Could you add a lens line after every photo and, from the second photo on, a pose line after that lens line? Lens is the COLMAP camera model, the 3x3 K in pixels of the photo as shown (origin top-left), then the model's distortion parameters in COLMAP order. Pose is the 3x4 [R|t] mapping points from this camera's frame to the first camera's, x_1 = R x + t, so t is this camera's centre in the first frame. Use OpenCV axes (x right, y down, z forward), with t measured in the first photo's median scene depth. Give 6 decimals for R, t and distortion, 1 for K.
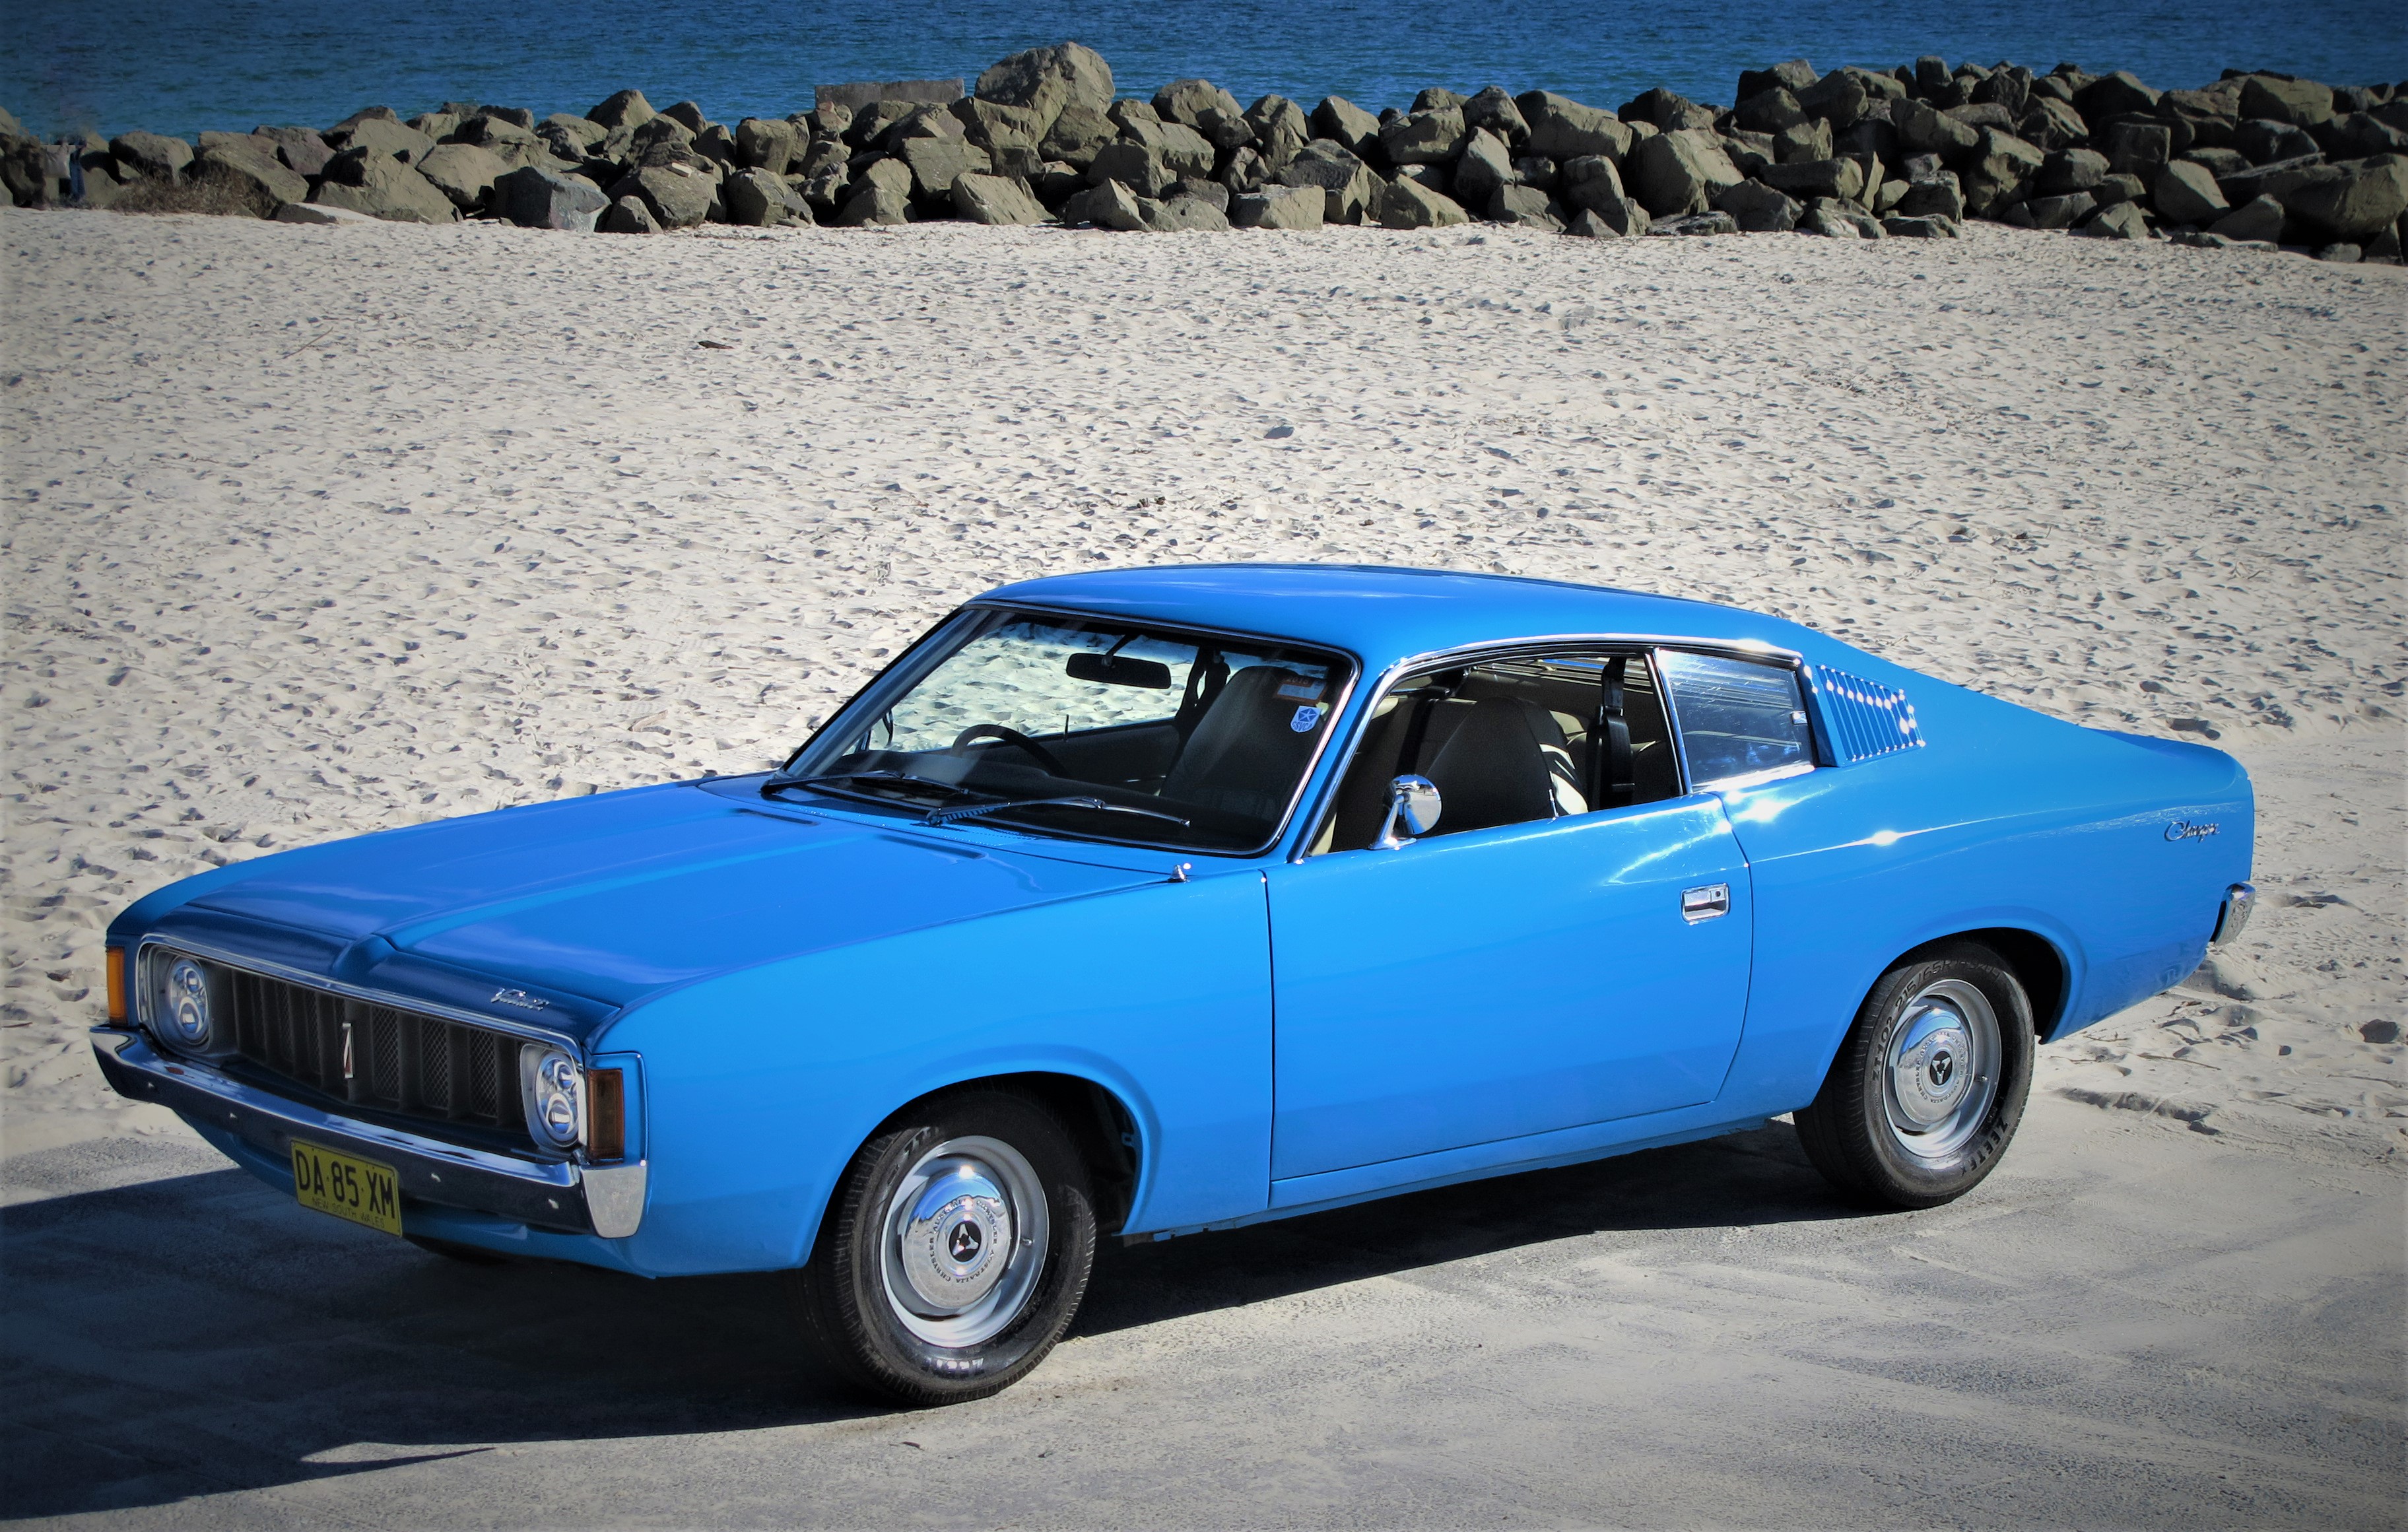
lens RADIAL K [[4734.0, 0, 1150.0], [0, 4734.0, 764.8], [0, 0, 1]] dist [0.005808, -0.137008]
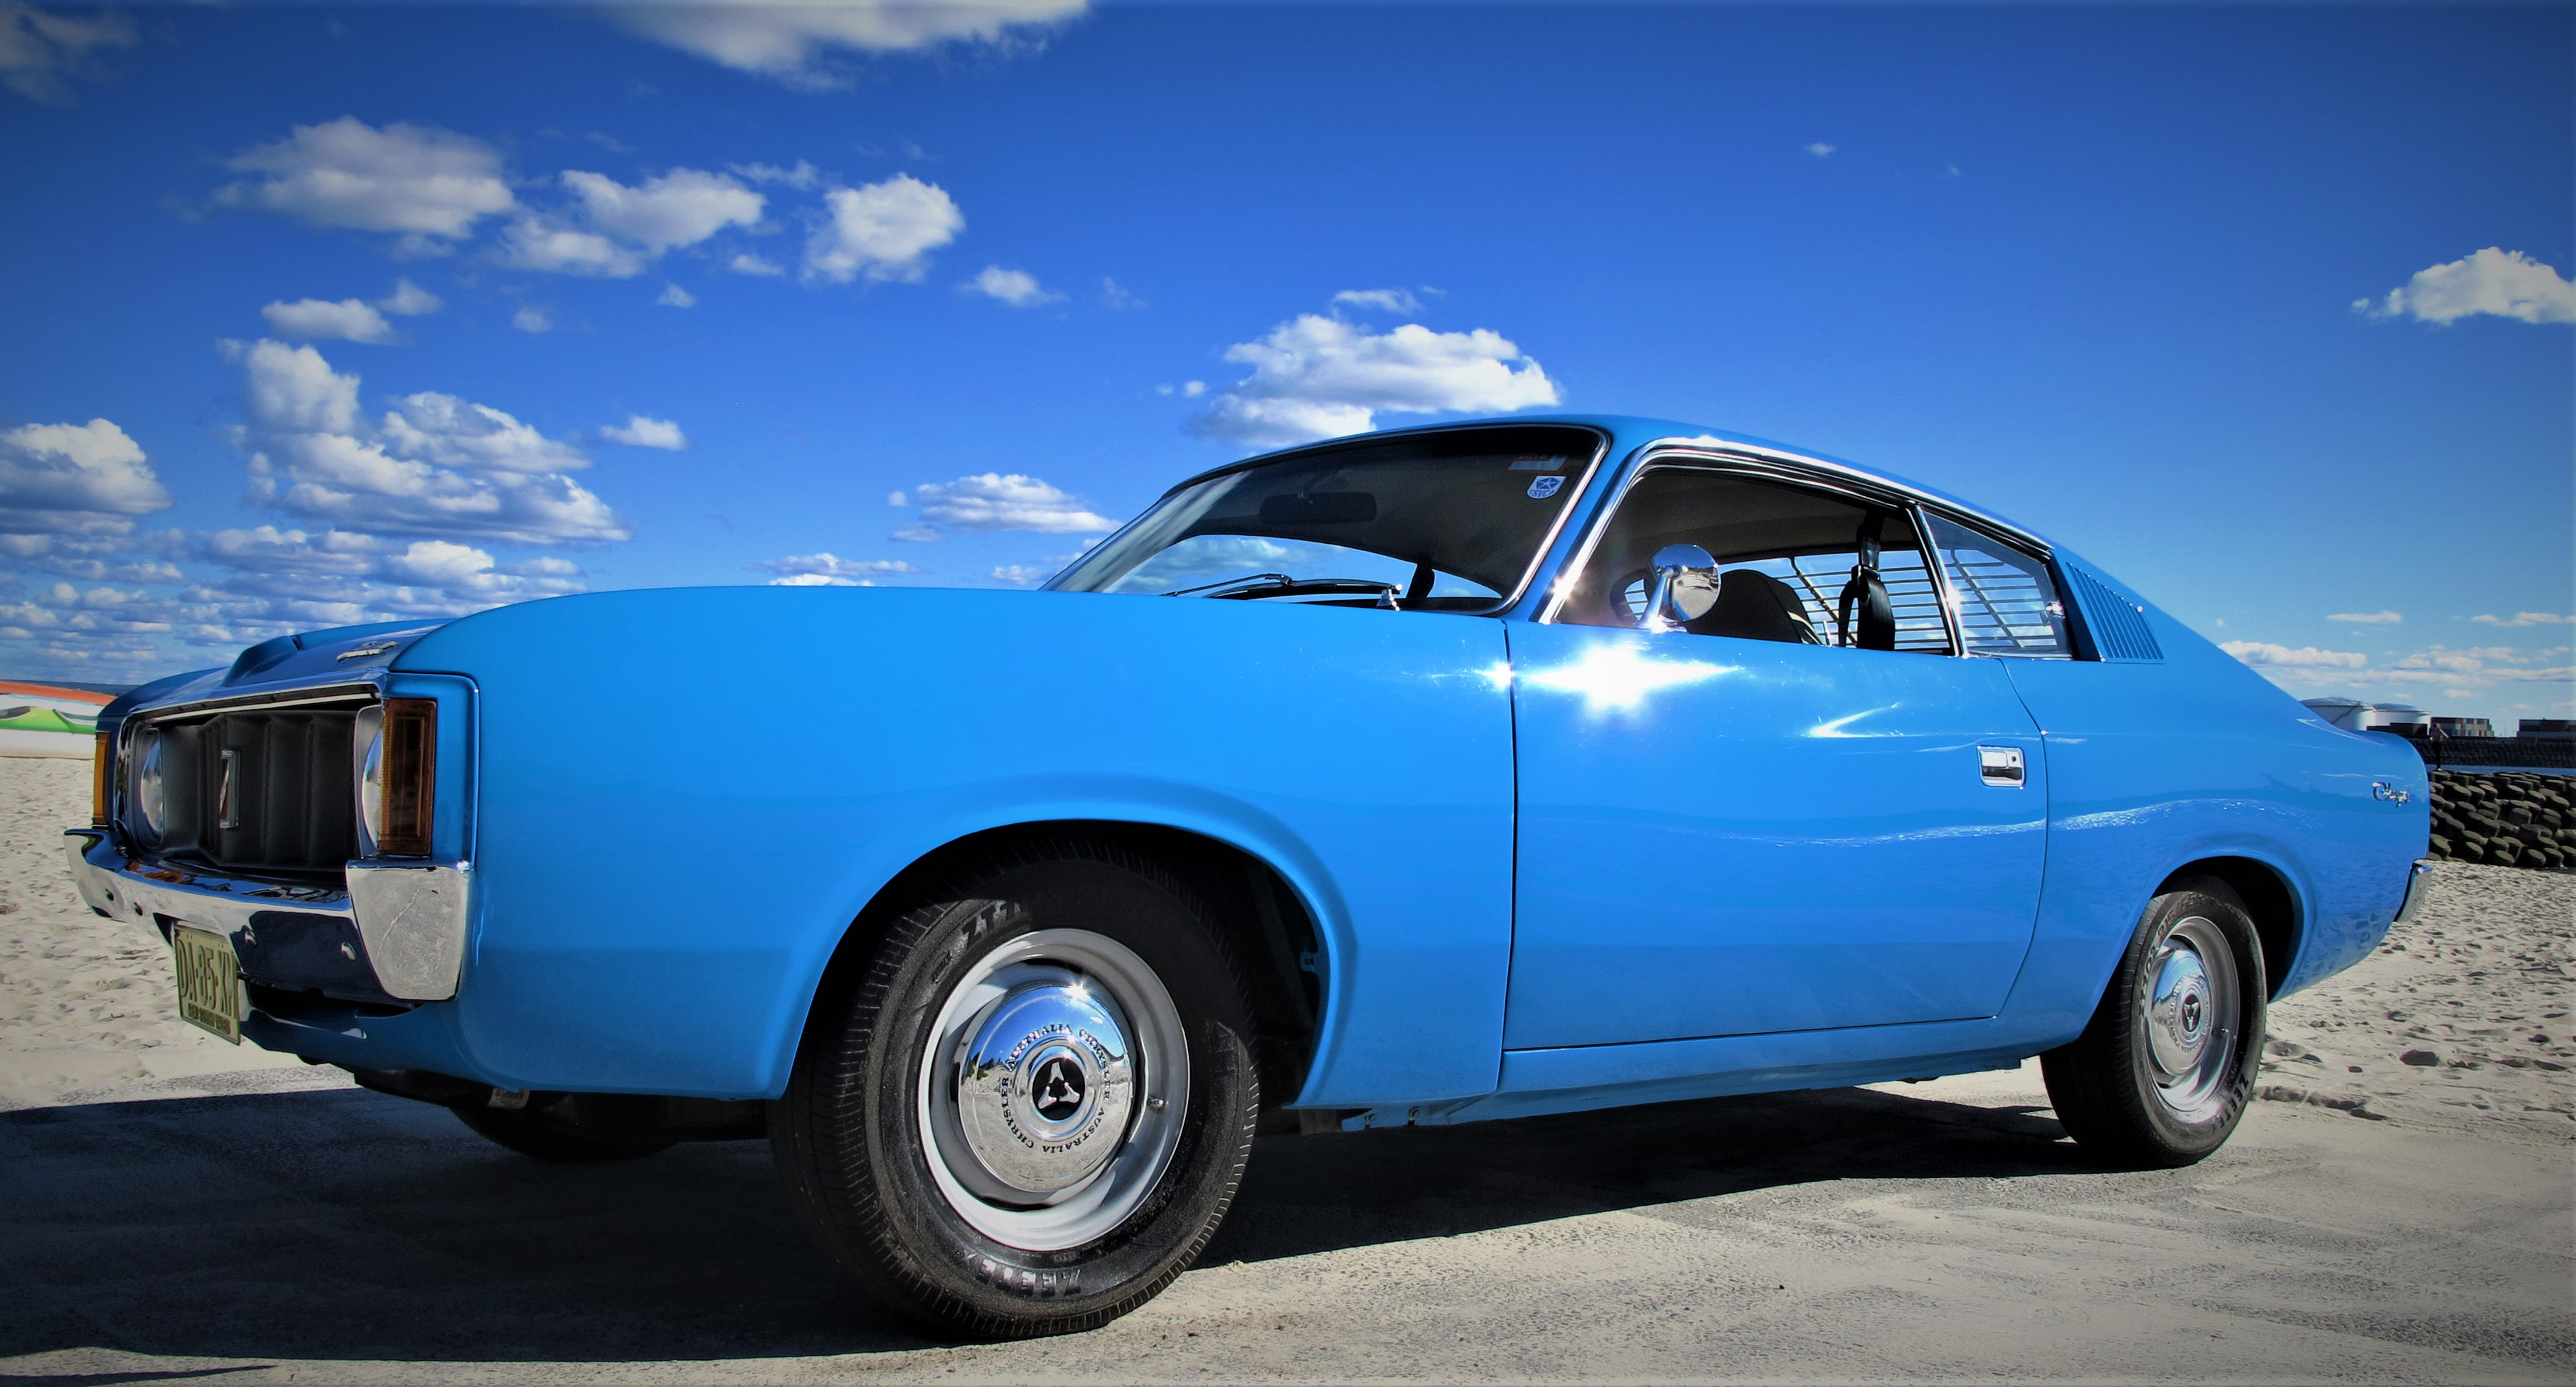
lens RADIAL K [[2100.9, 0, 1288.0], [0, 2100.9, 693.5], [0, 0, 1]] dist [-0.132867, 0.099982]
pose [[0.999236, 0.024928, -0.030086, 0.000556], [-0.030241, 0.981015, -0.191560, 0.100007], [0.024740, 0.192324, 0.981020, 0.693139]]
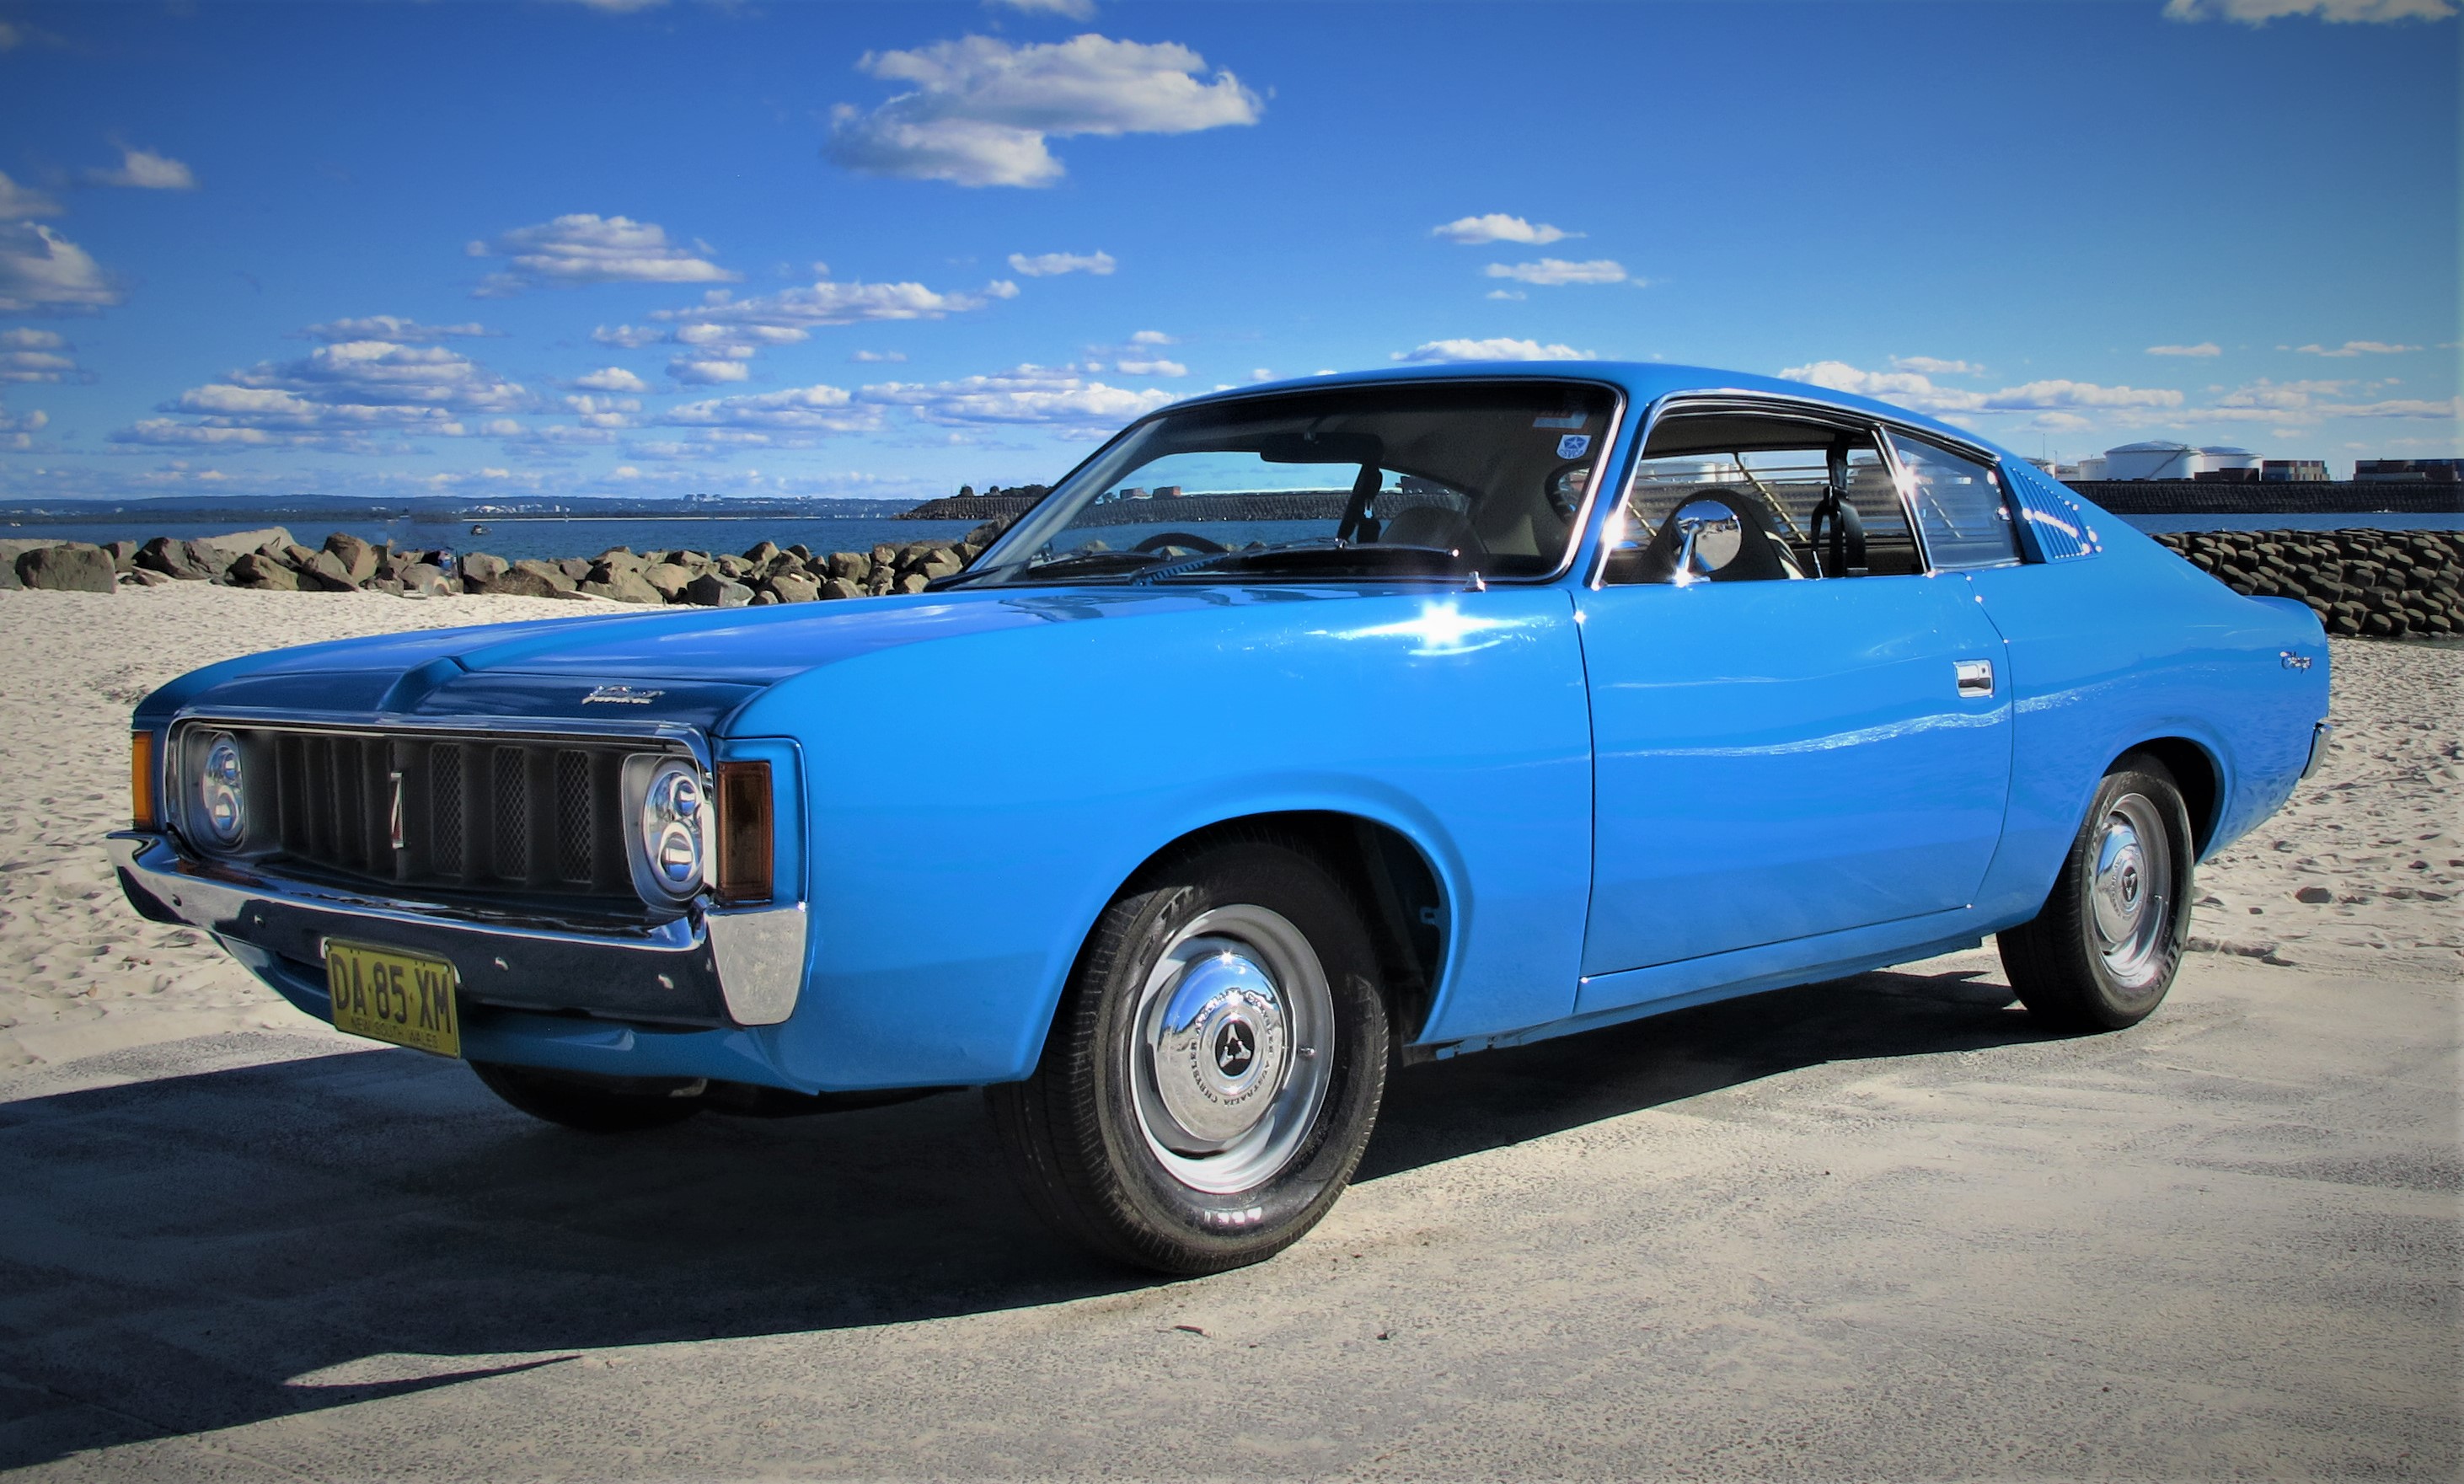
lens RADIAL K [[2487.3, 0, 1356.1], [0, 2487.3, 512.7], [0, 0, 1]] dist [-0.132249, 0.102913]
pose [[0.991955, -0.006865, 0.126407, -0.067770], [0.028947, 0.984374, -0.173693, 0.084687], [-0.123240, 0.175954, 0.976654, 0.595577]]
